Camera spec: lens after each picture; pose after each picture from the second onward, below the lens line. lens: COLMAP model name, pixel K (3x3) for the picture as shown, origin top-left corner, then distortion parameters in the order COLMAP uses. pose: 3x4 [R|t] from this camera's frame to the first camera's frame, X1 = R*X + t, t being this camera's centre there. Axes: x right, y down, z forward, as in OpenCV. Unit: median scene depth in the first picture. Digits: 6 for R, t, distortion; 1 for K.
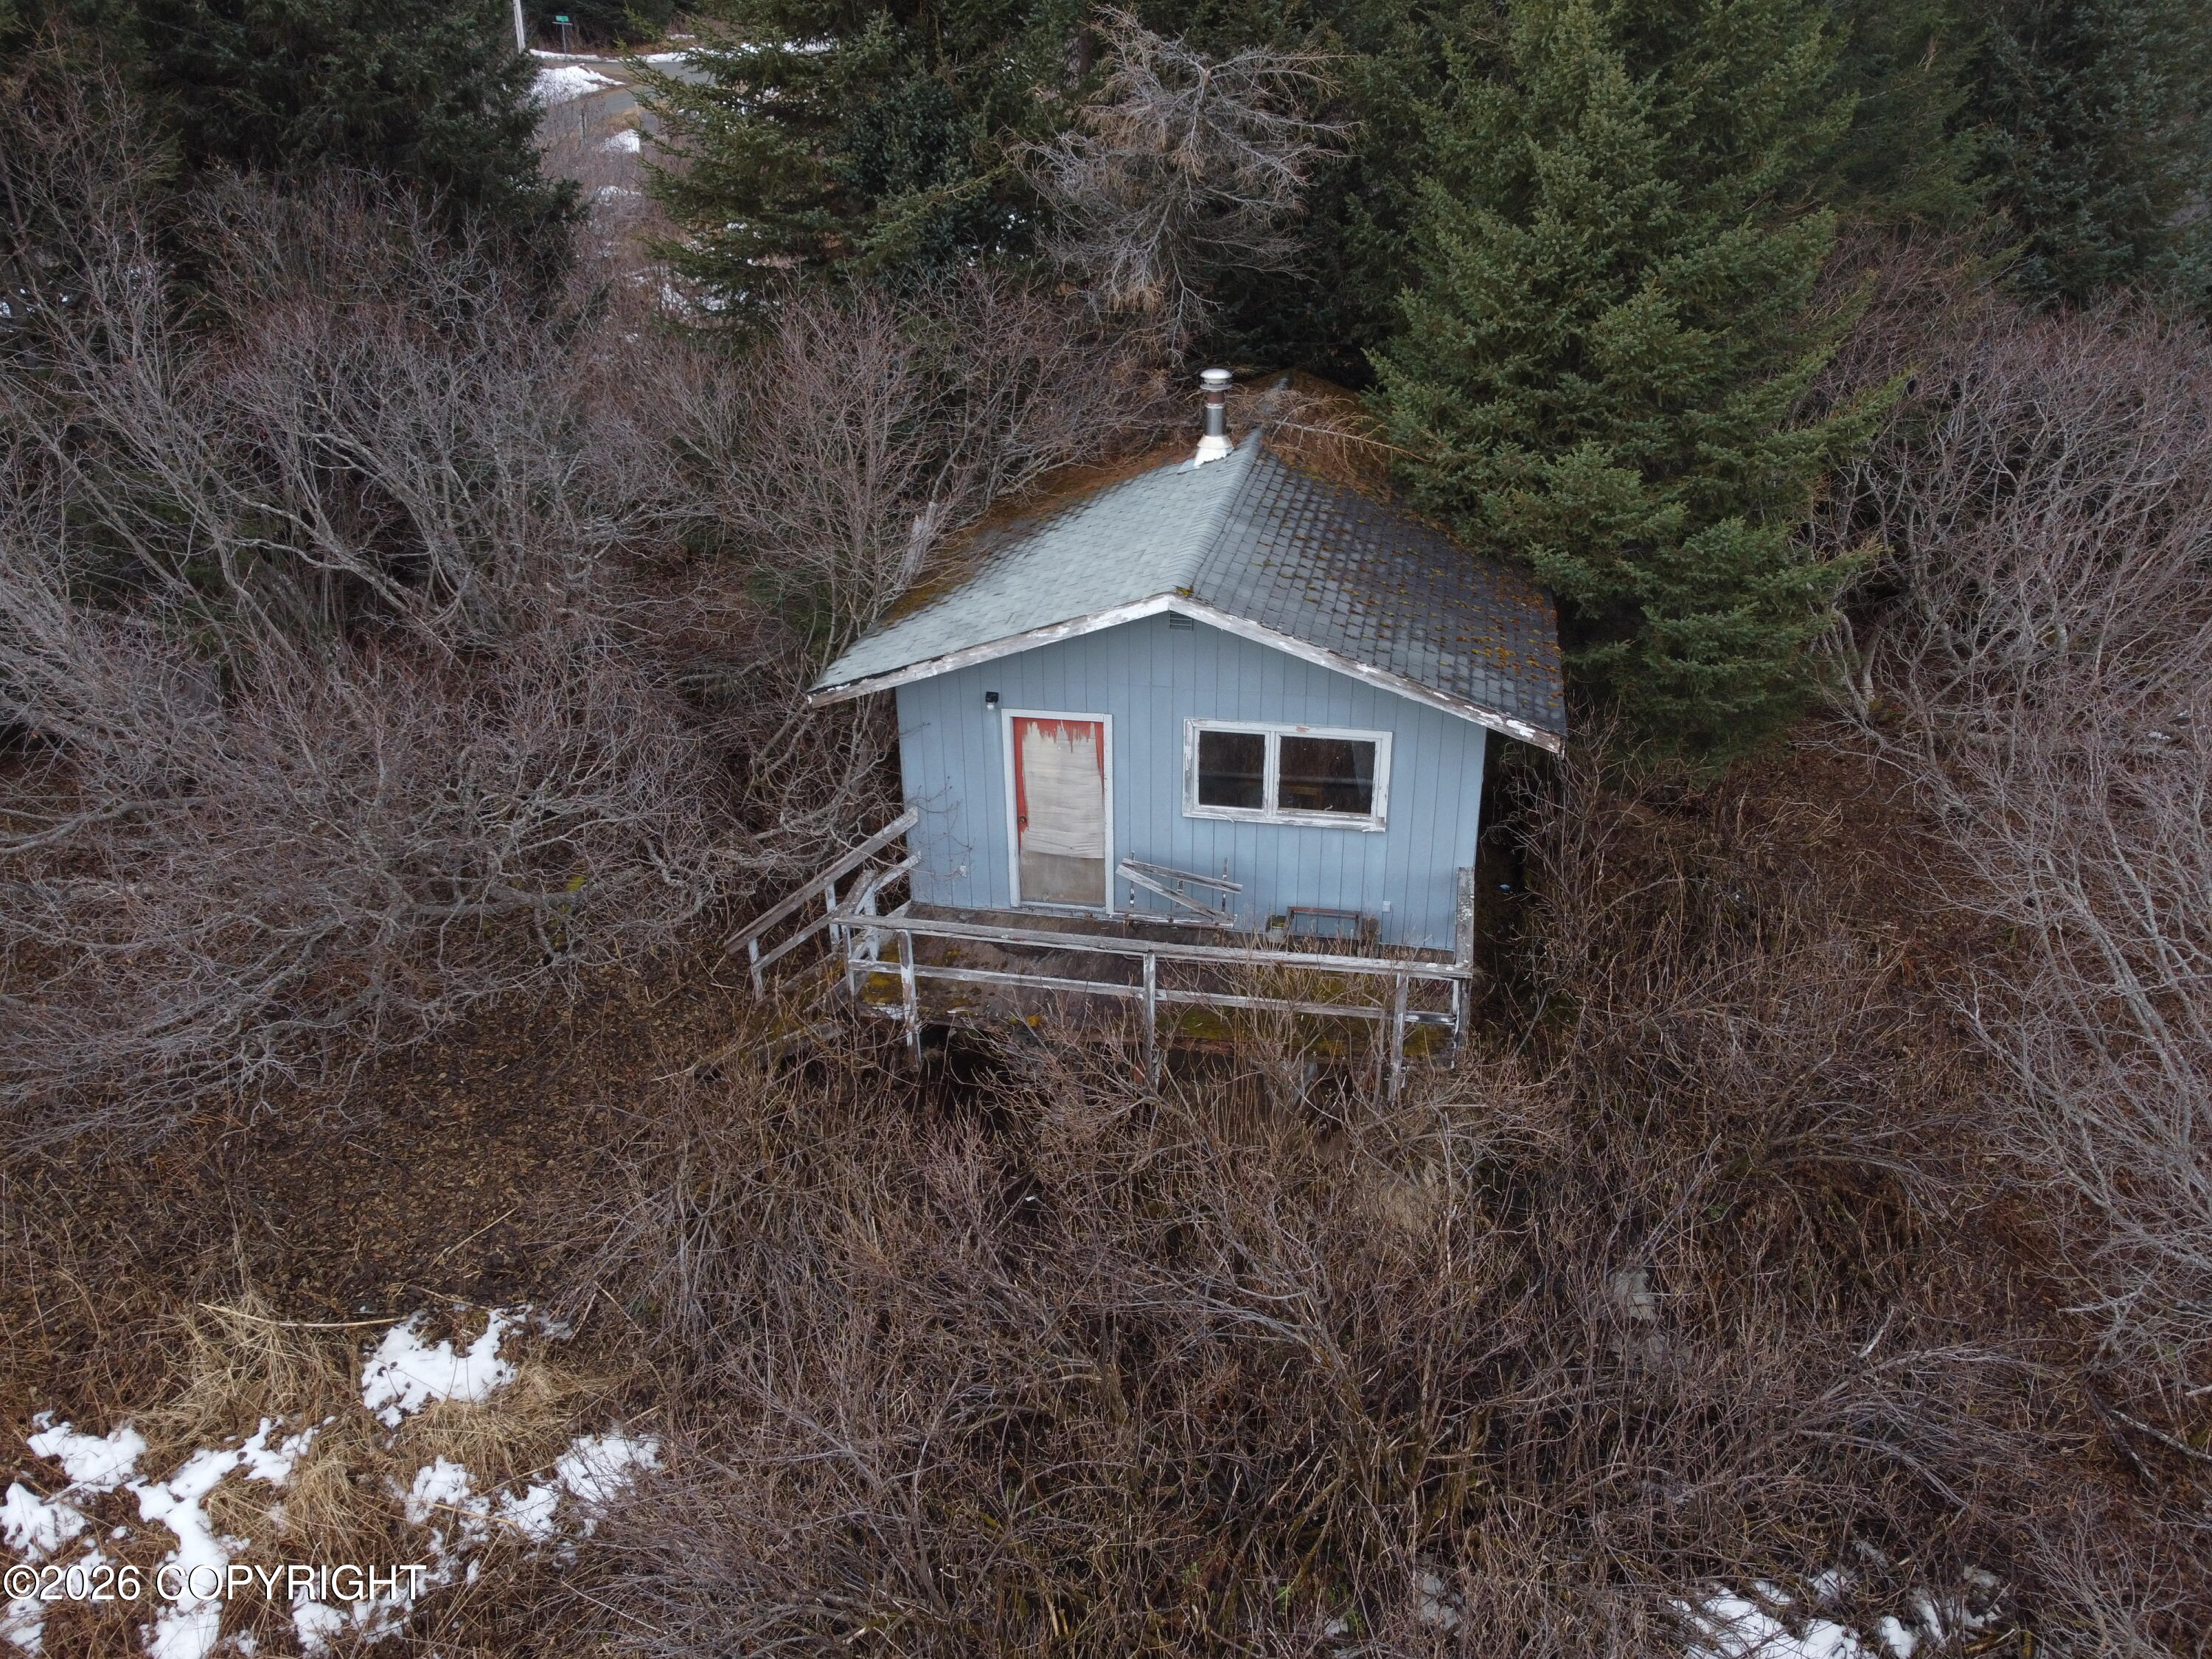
lens RADIAL K [[1681.0, 0, 1099.4], [0, 1681.0, 835.4], [0, 0, 1]] dist [-0.008600, 0.000893]
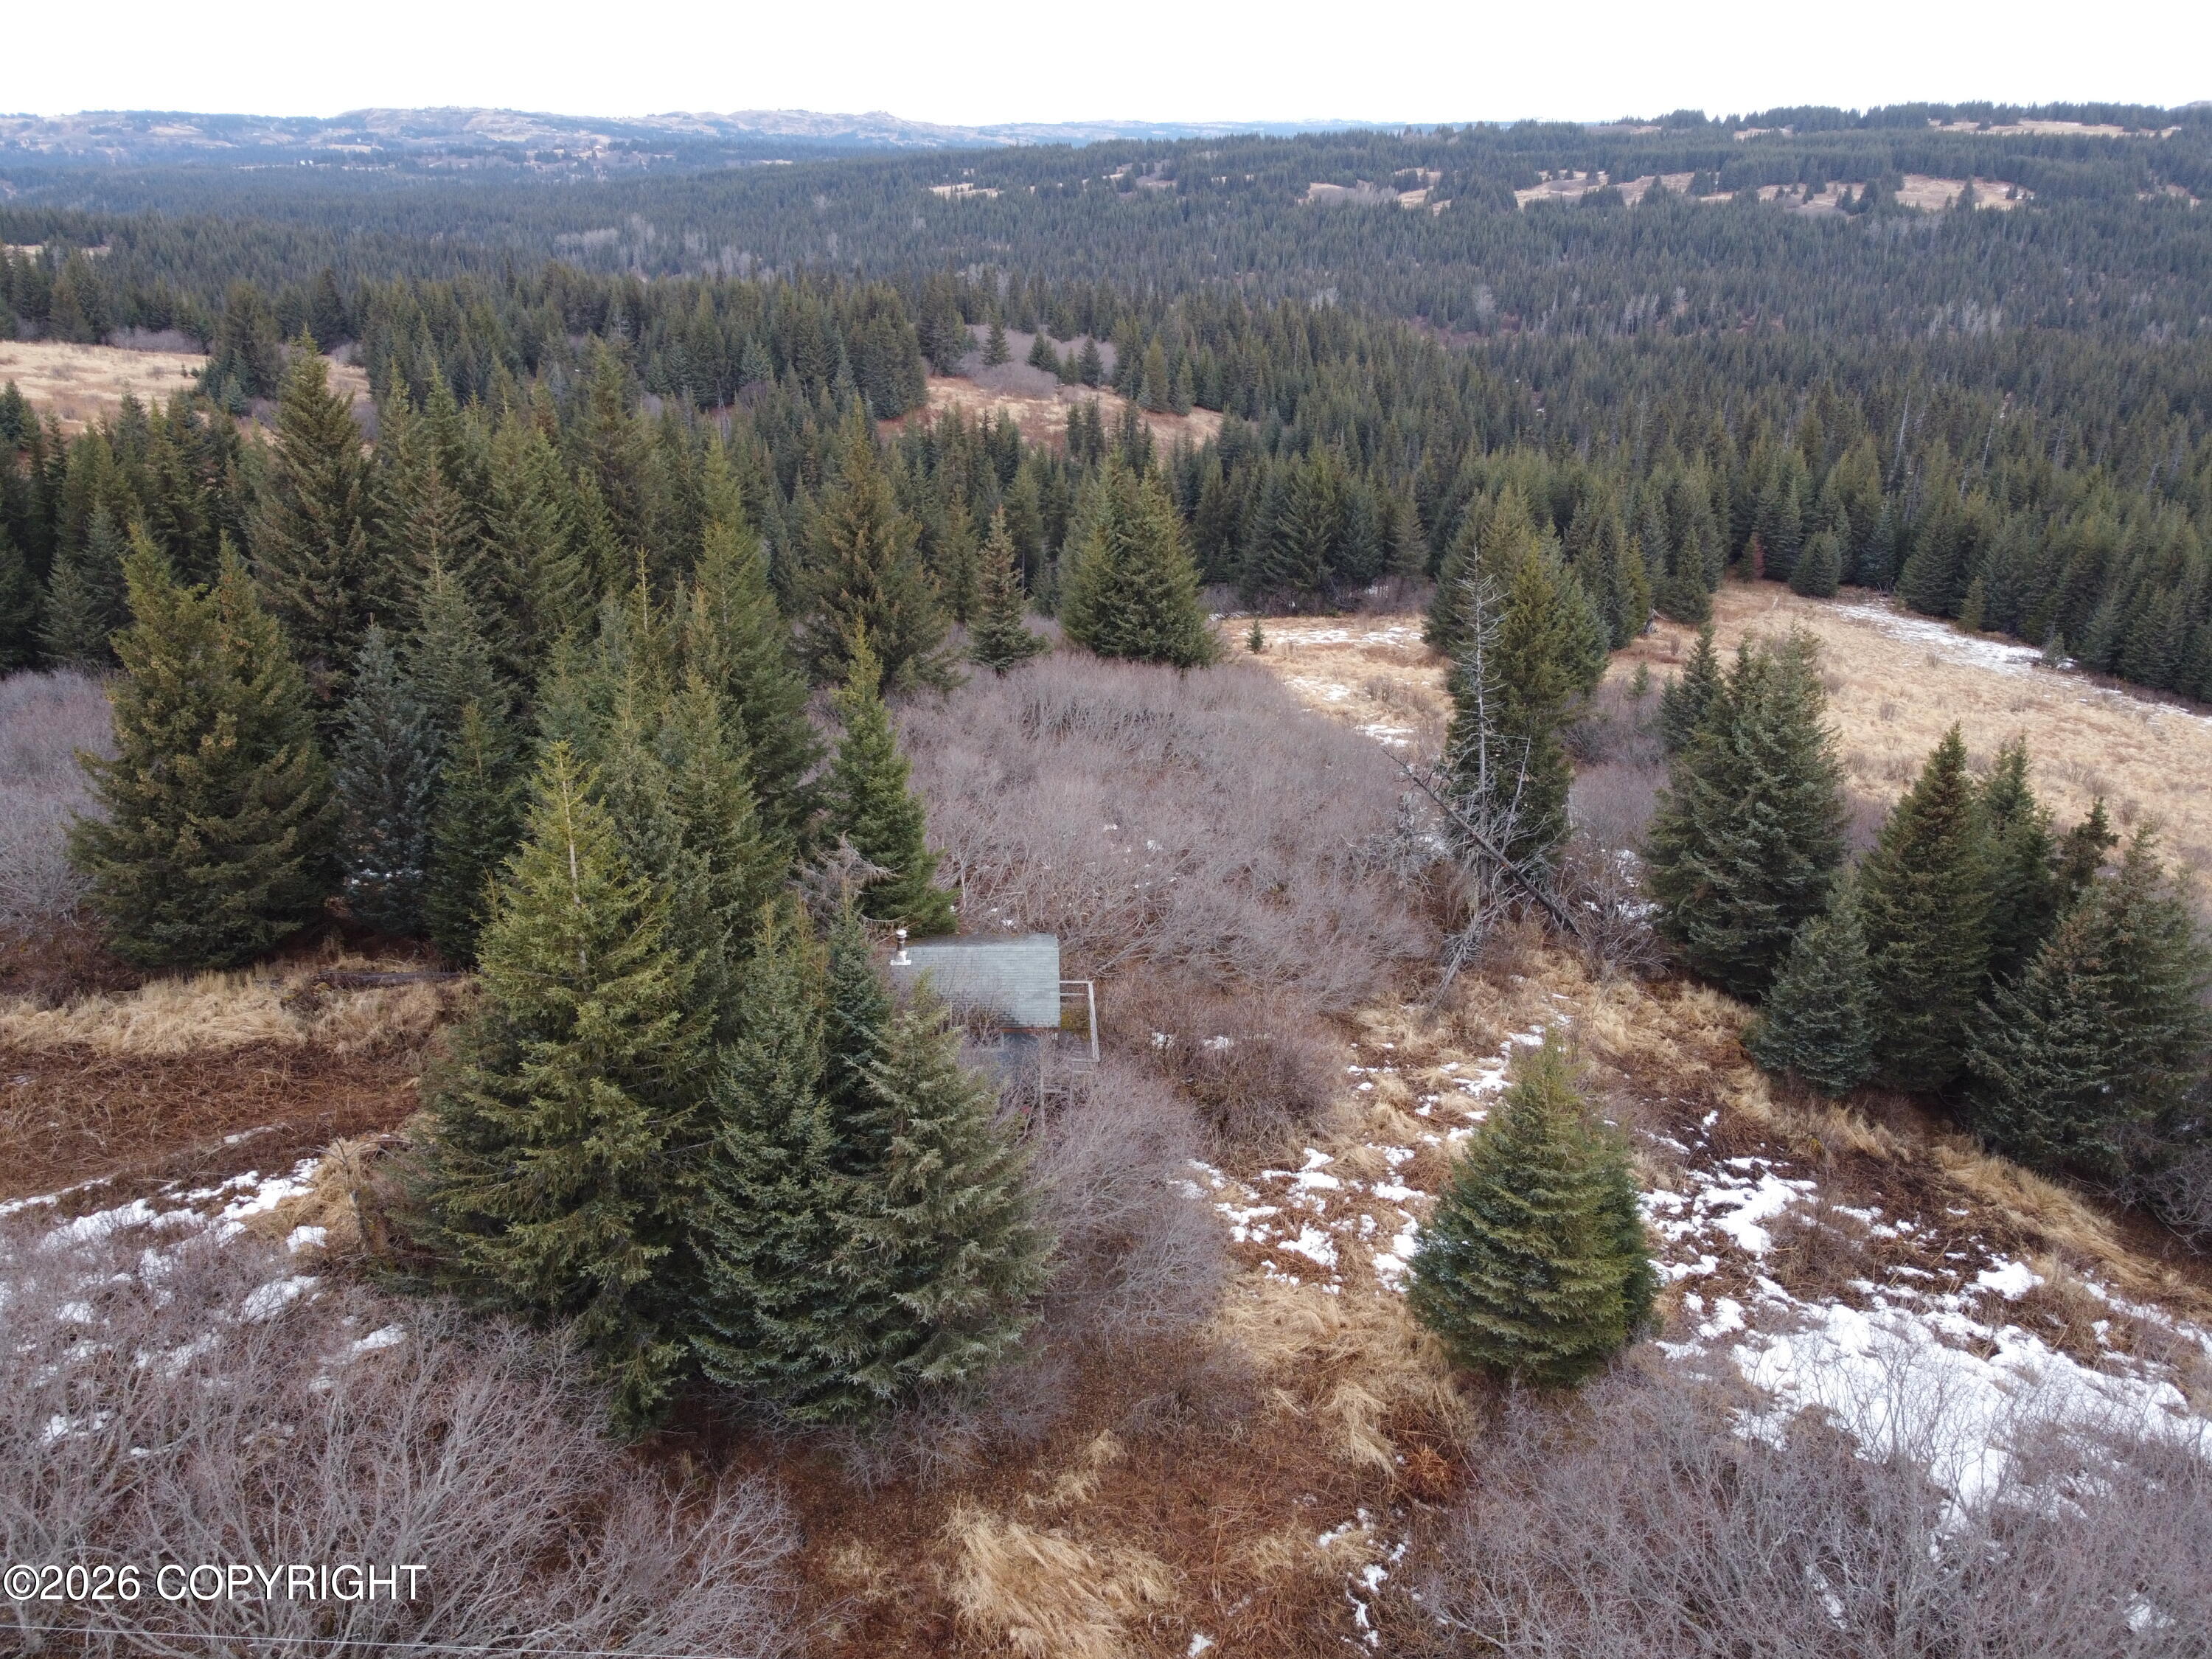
lens RADIAL K [[1681.0, 0, 1099.4], [0, 1681.0, 835.4], [0, 0, 1]] dist [-0.008600, 0.000893]
pose [[-0.235121, -0.382032, 0.893739, -3.402043], [0.398920, 0.800573, 0.447154, -2.082087], [-0.886330, 0.461666, -0.035831, 0.935304]]
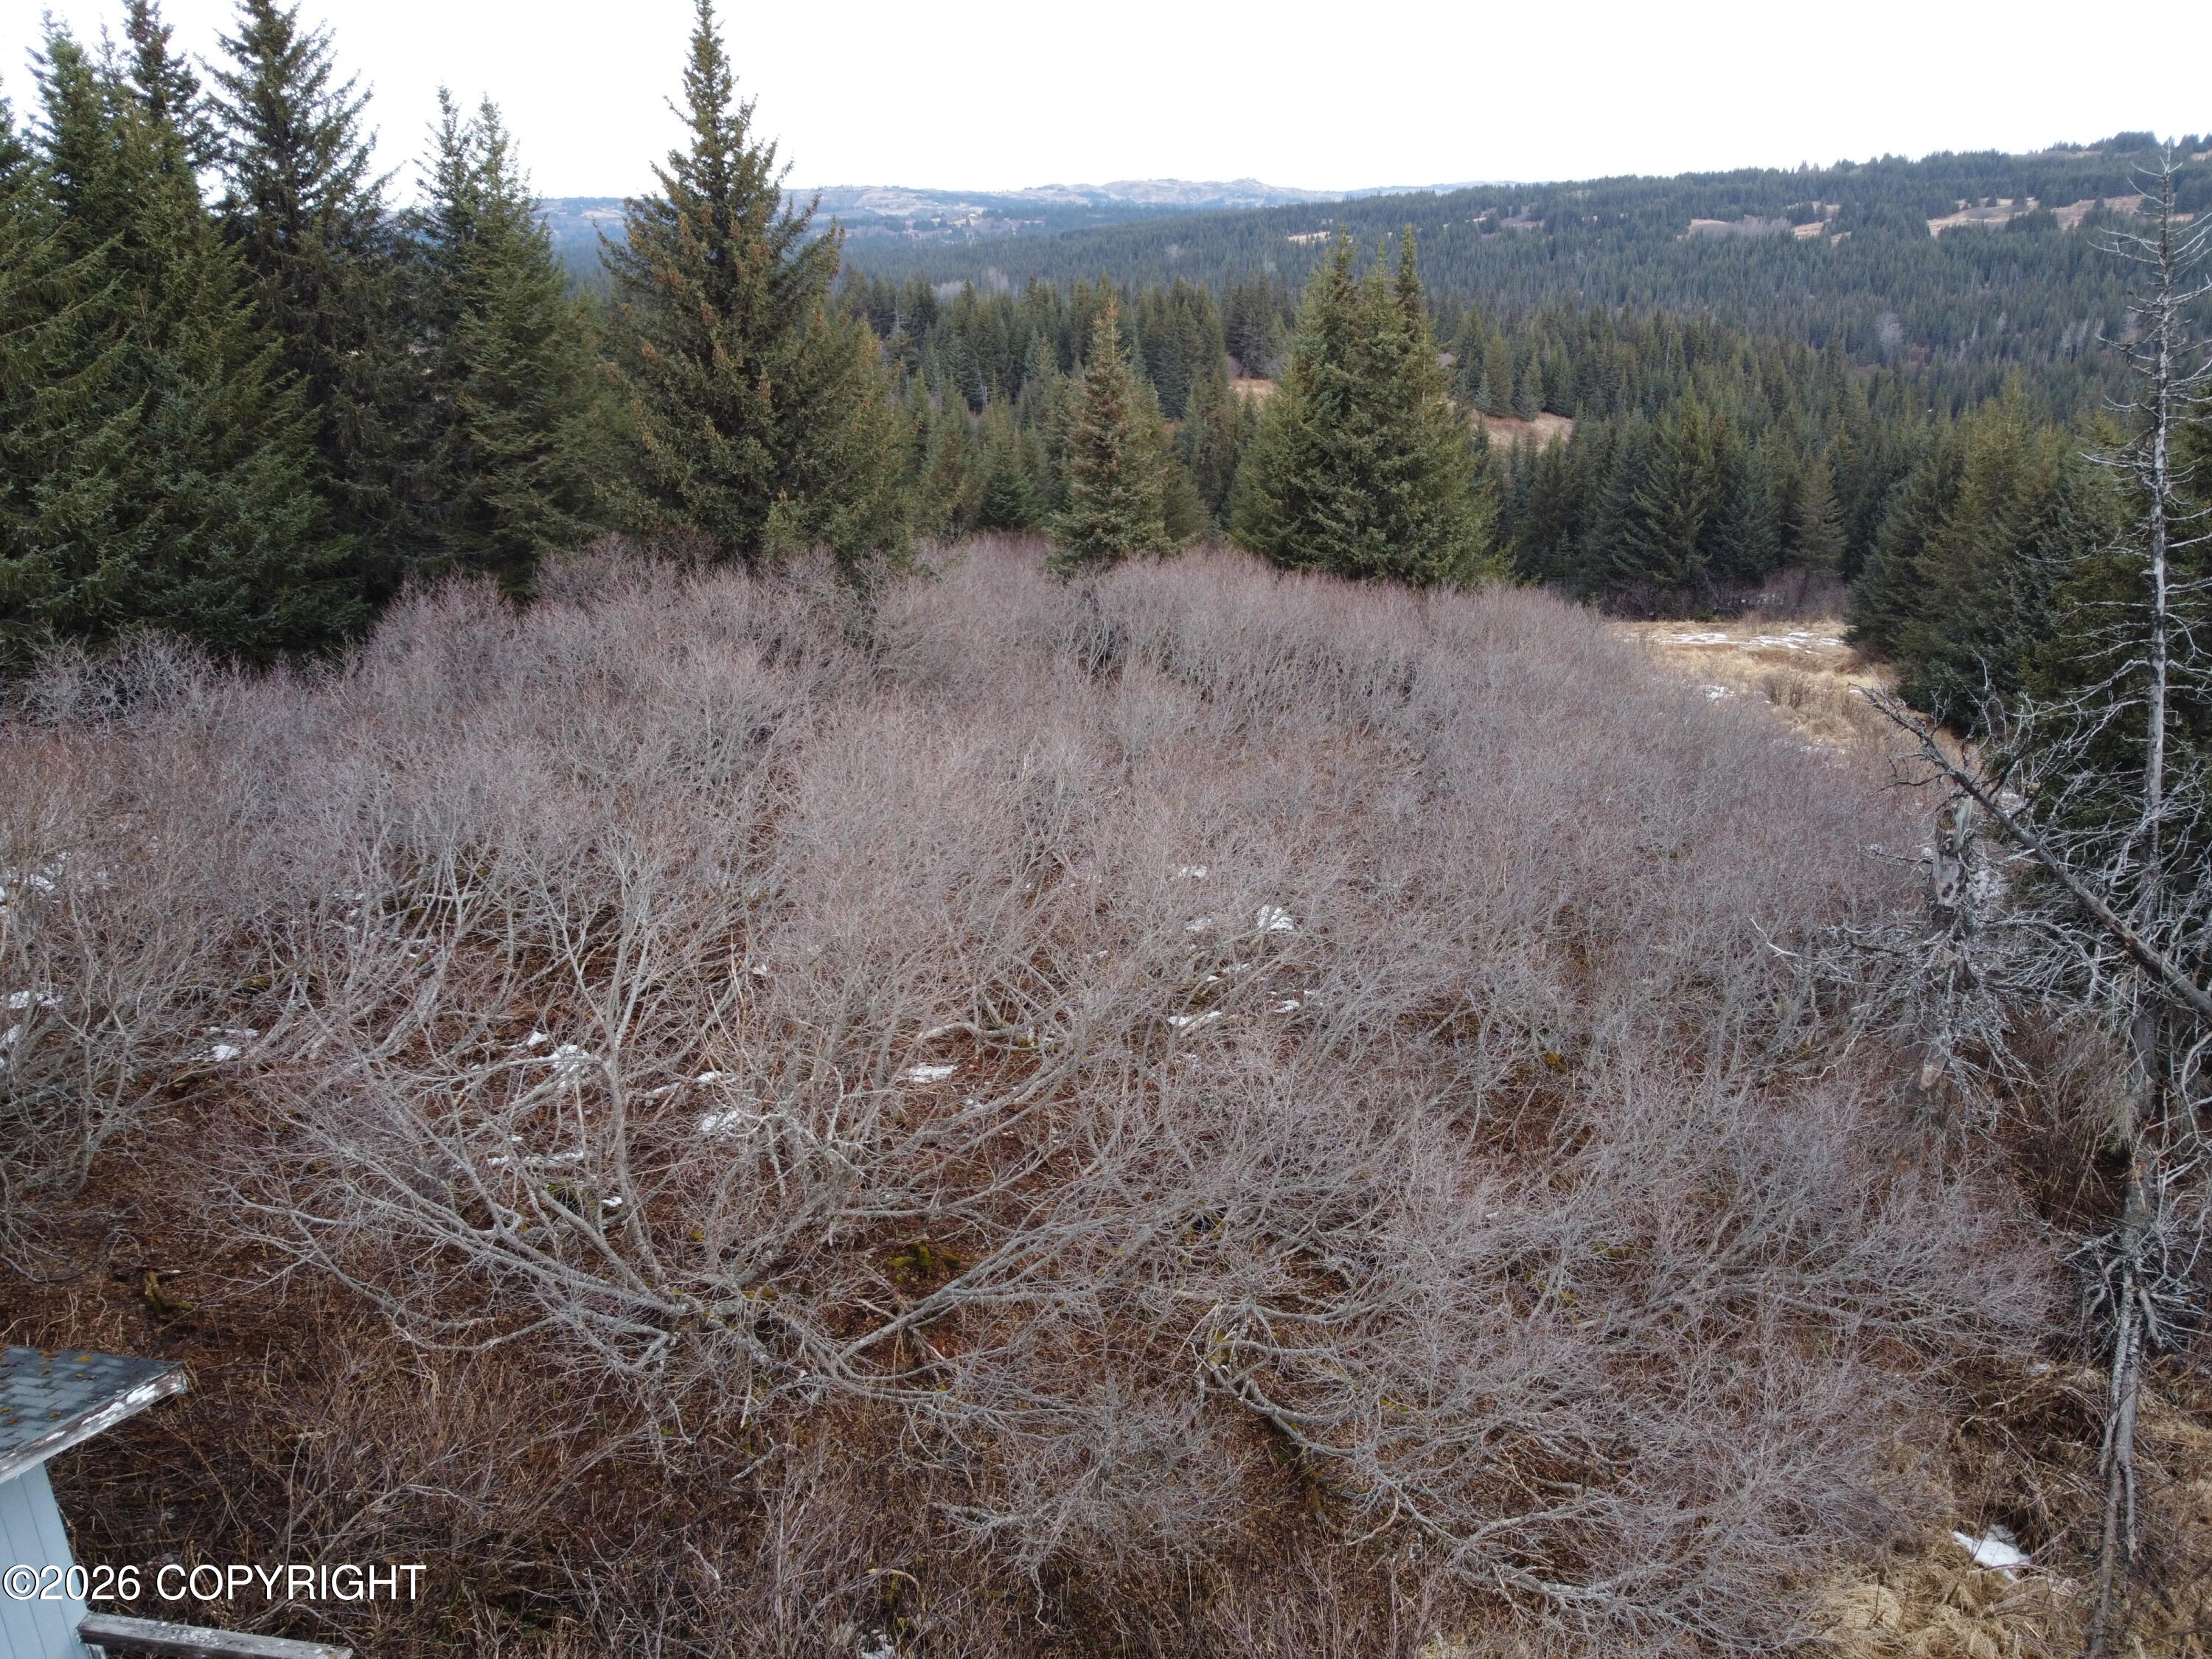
lens RADIAL K [[1683.6, 0, 1091.6], [0, 1683.6, 833.6], [0, 0, 1]] dist [-0.014459, 0.004637]
pose [[-0.029973, -0.355164, 0.934323, -0.378193], [0.437229, 0.835914, 0.331782, -0.336177], [-0.898851, 0.418458, 0.130233, 0.415359]]
